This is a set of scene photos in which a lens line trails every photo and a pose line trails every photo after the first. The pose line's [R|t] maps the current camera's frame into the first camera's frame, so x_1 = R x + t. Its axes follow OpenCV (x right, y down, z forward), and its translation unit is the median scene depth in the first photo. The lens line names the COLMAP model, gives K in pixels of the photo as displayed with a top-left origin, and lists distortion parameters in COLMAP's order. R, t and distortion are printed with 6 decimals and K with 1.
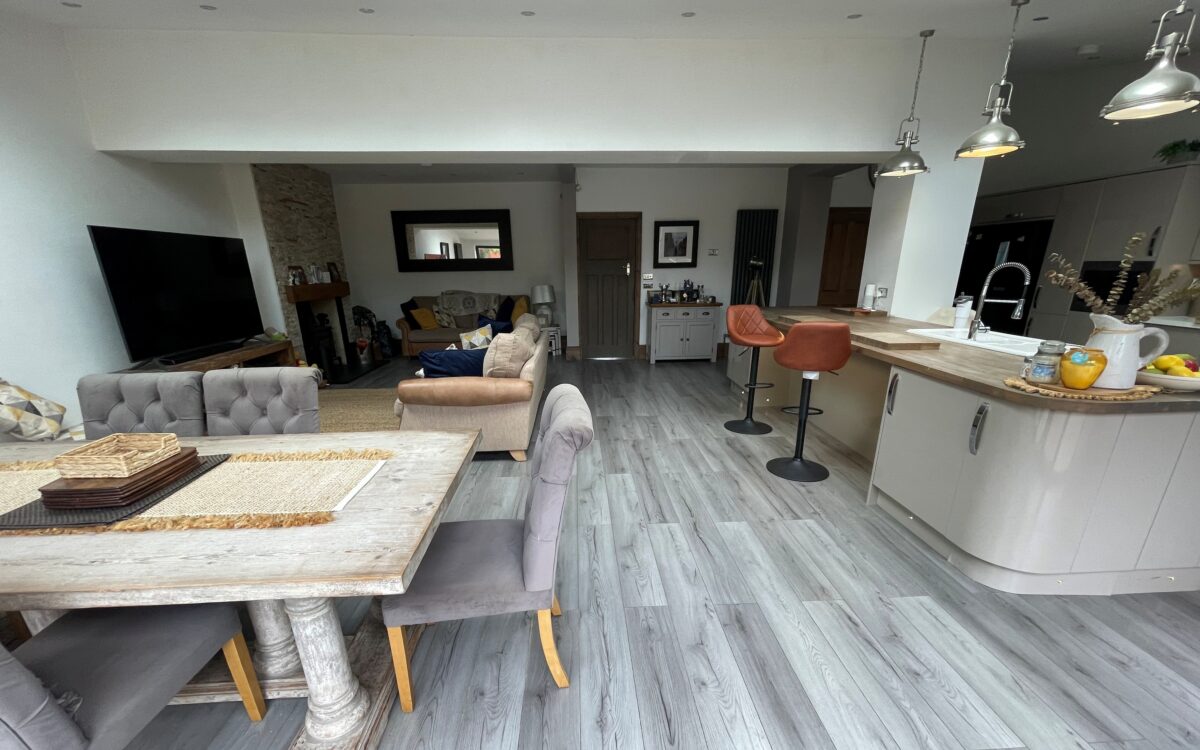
lens RADIAL K [[484.3, 0, 595.2], [0, 484.3, 430.7], [0, 0, 1]] dist [-0.001716, -0.001021]
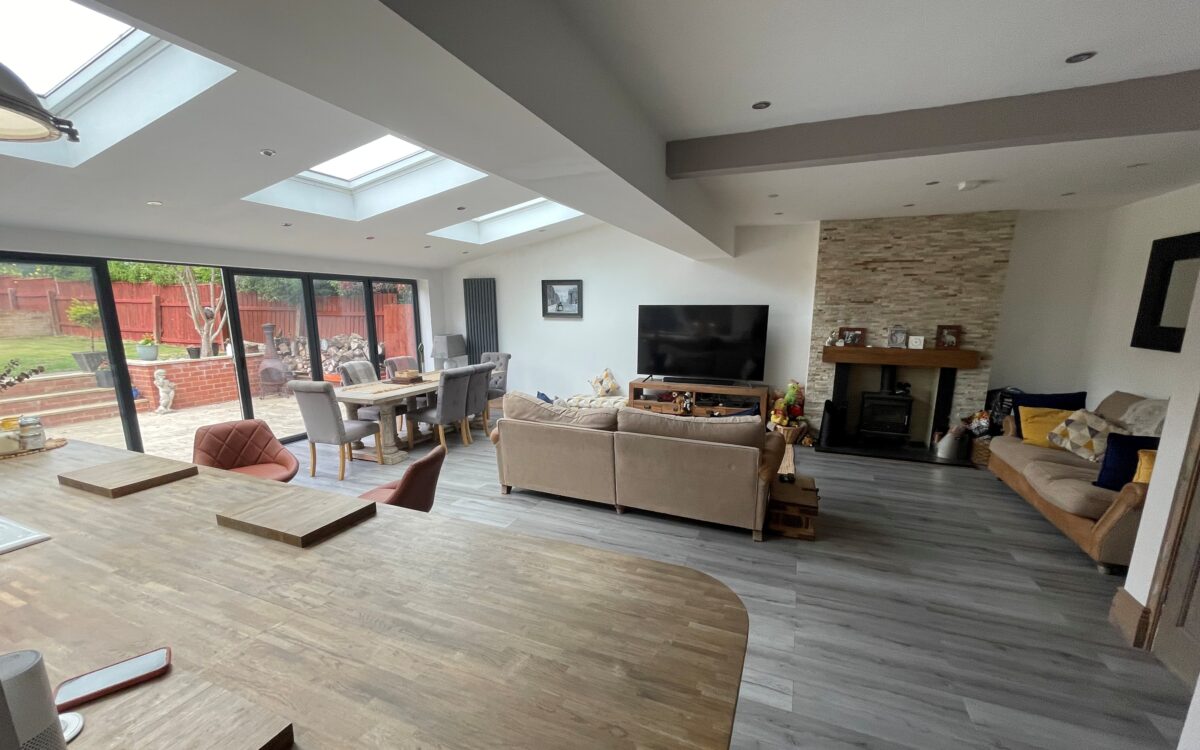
lens RADIAL K [[484.3, 0, 589.9], [0, 484.3, 402.8], [0, 0, 1]] dist [-0.001716, -0.001021]
pose [[-0.432082, 0.192236, -0.881108, 0.483502], [-0.285424, 0.897643, 0.335812, -0.375287], [0.855475, 0.396588, -0.332986, 0.918330]]
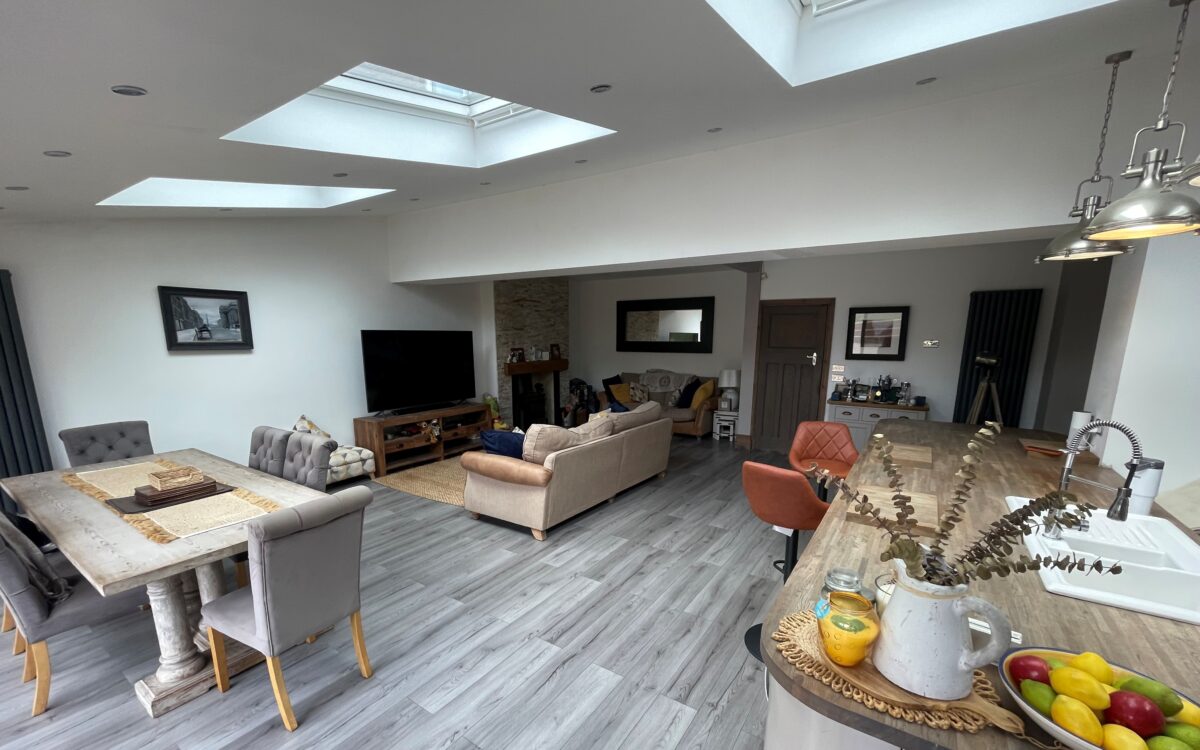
lens RADIAL K [[484.3, 0, 593.7], [0, 484.3, 429.2], [0, 0, 1]] dist [-0.001716, -0.001021]
pose [[0.802234, 0.128815, -0.582947, 0.333268], [-0.202875, 0.977159, -0.063265, -0.083606], [0.561482, 0.169019, 0.810043, 0.090705]]
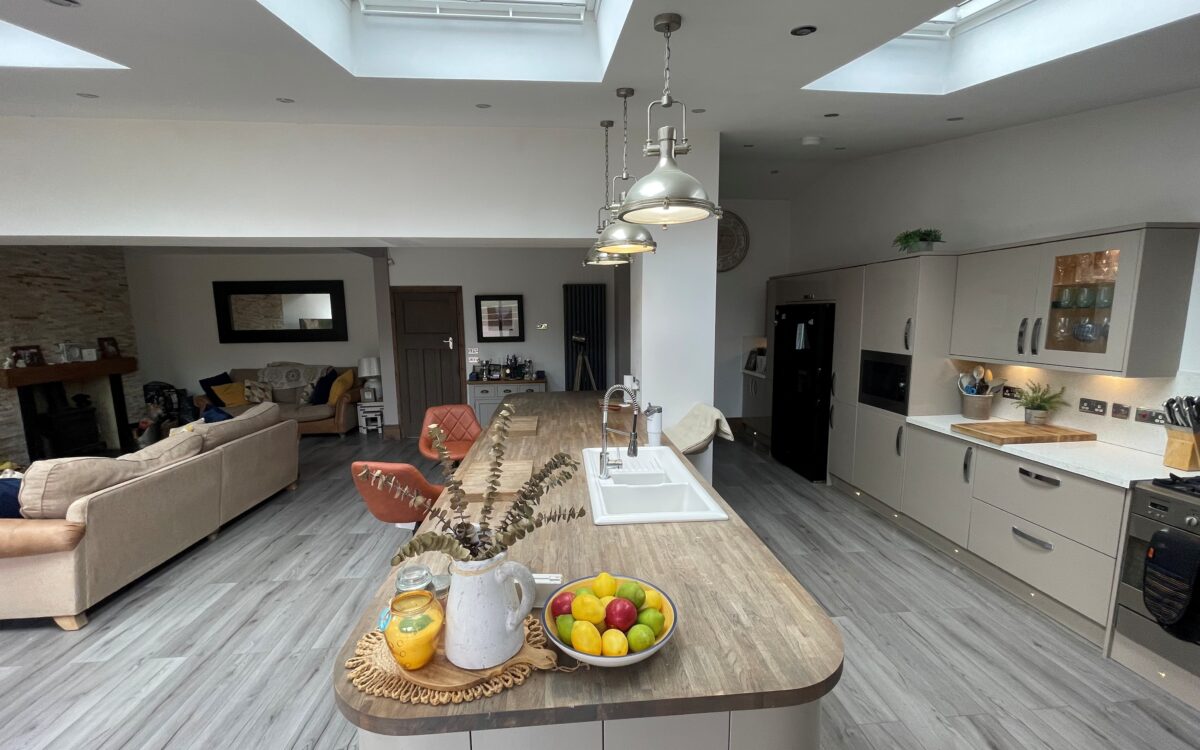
lens RADIAL K [[484.3, 0, 600.7], [0, 484.3, 383.3], [0, 0, 1]] dist [-0.001716, -0.001021]
pose [[0.999025, -0.003705, 0.043993, 0.376070], [0.011904, 0.982173, -0.187600, -0.096449], [-0.042514, 0.187940, 0.981260, 0.110356]]
